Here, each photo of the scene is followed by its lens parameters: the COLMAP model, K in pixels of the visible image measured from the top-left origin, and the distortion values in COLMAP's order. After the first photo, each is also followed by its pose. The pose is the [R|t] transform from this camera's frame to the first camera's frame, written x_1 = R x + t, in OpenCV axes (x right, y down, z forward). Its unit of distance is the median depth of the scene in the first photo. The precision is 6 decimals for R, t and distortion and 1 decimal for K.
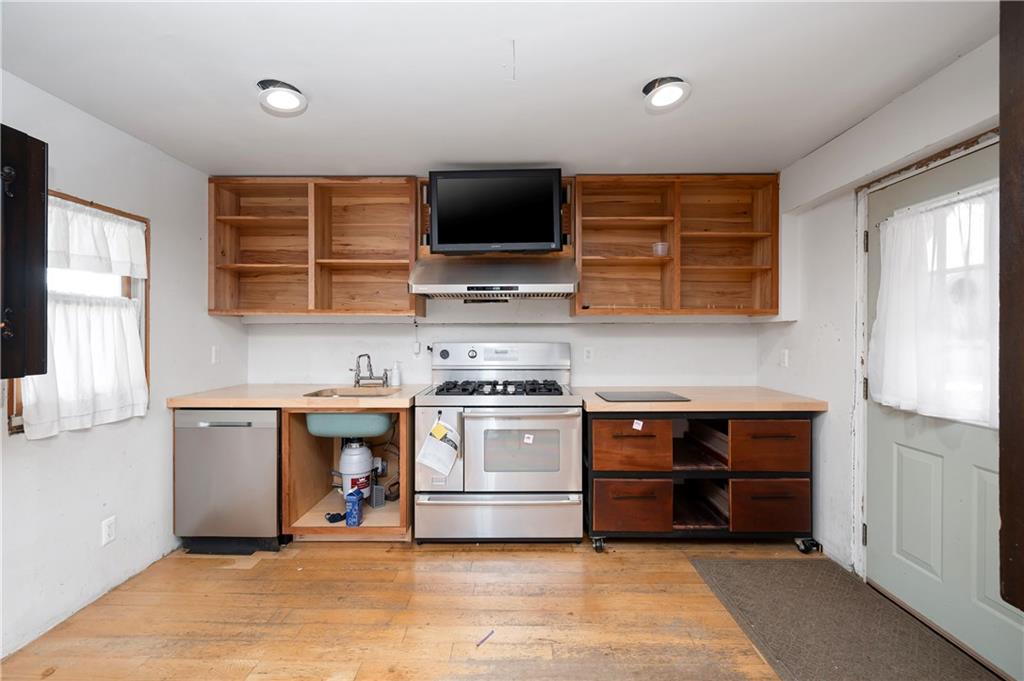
lens RADIAL K [[425.4, 0, 513.9], [0, 425.4, 336.8], [0, 0, 1]] dist [-0.001209, -0.000228]
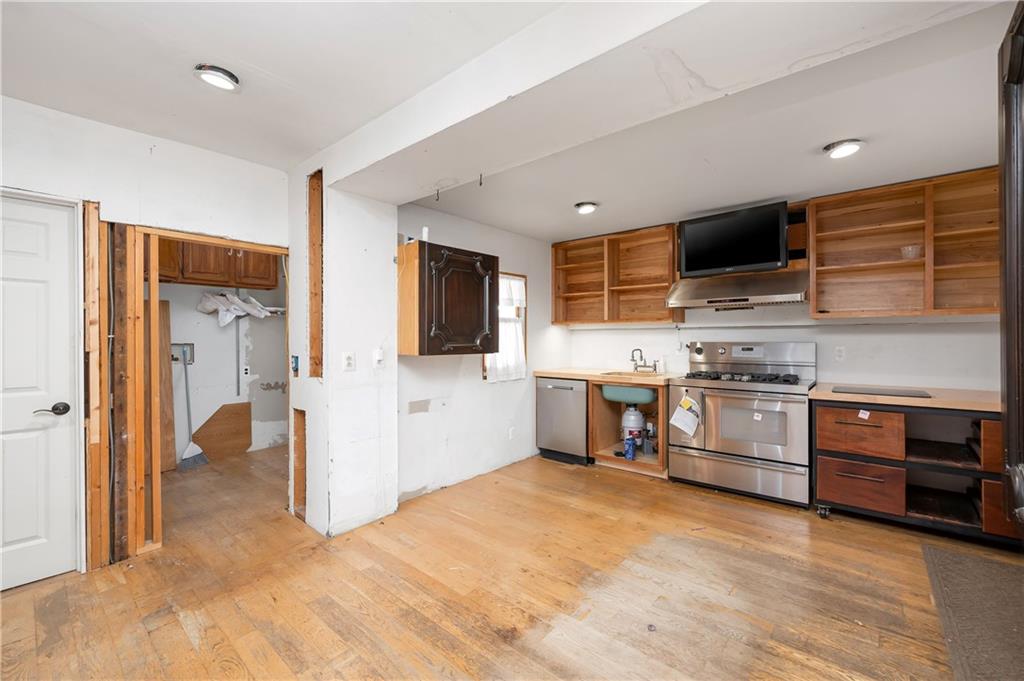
lens RADIAL K [[428.6, 0, 515.2], [0, 428.6, 339.4], [0, 0, 1]] dist [0.000478, 0.000105]
pose [[0.768712, 0.001104, -0.639594, 0.300625], [0.000330, 0.999998, 0.002123, 0.004223], [0.639594, -0.001843, 0.768710, -0.463864]]
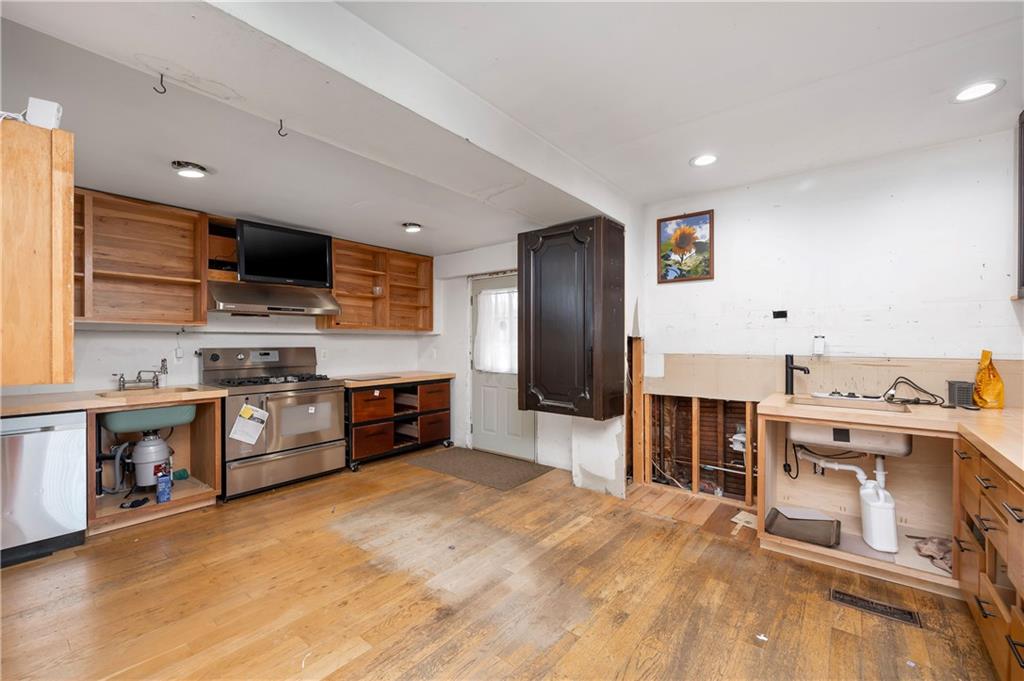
lens RADIAL K [[423.7, 0, 515.1], [0, 423.7, 344.8], [0, 0, 1]] dist [-0.001783, -0.000101]
pose [[0.612199, -0.007210, 0.790671, -0.718208], [0.004422, 0.999974, 0.005694, 0.002402], [-0.790692, 0.000011, 0.612215, -0.502651]]
